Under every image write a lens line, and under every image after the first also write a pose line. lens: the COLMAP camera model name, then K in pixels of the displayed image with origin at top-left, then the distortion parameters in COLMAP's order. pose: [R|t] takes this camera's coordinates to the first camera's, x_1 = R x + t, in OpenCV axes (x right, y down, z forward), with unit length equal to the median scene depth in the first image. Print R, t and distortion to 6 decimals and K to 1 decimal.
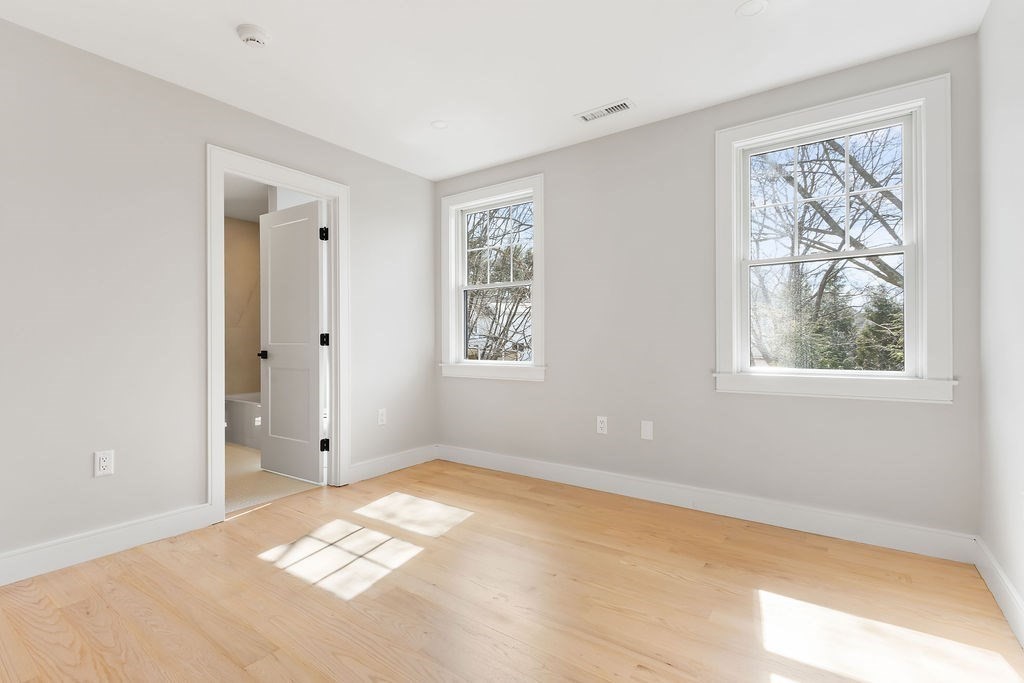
lens RADIAL K [[478.4, 0, 495.5], [0, 478.4, 341.0], [0, 0, 1]] dist [-0.001059, -0.000499]
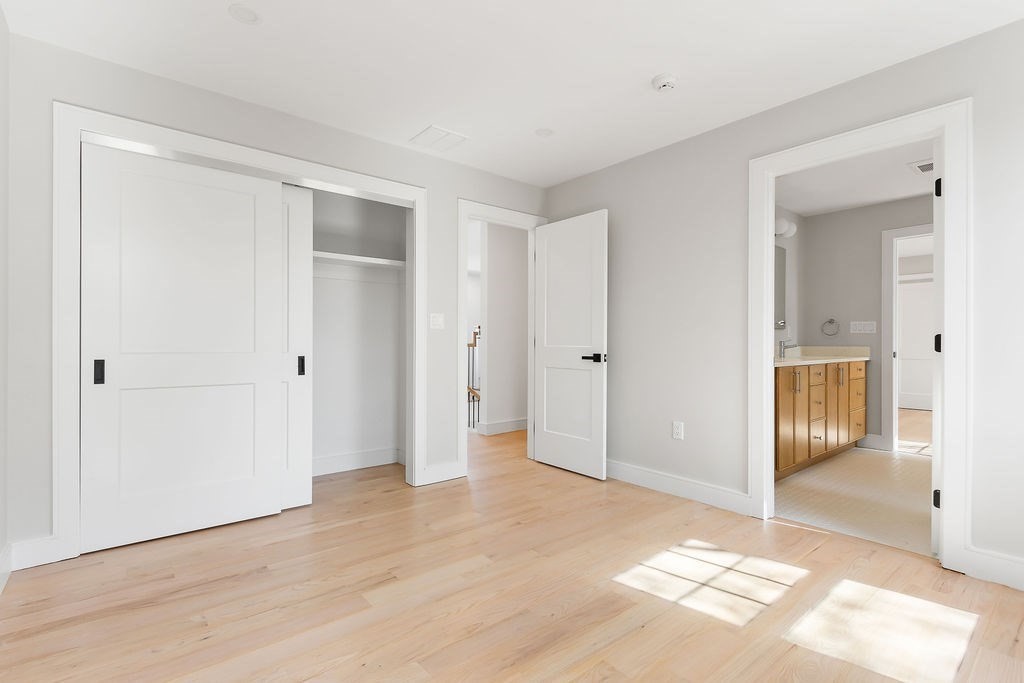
lens RADIAL K [[478.4, 0, 495.5], [0, 478.4, 341.0], [0, 0, 1]] dist [-0.001059, -0.000499]
pose [[-0.262022, -0.002288, -0.965059, 0.642115], [-0.005288, 0.999986, -0.000935, -0.002521], [0.965047, 0.004858, -0.262030, 0.798301]]
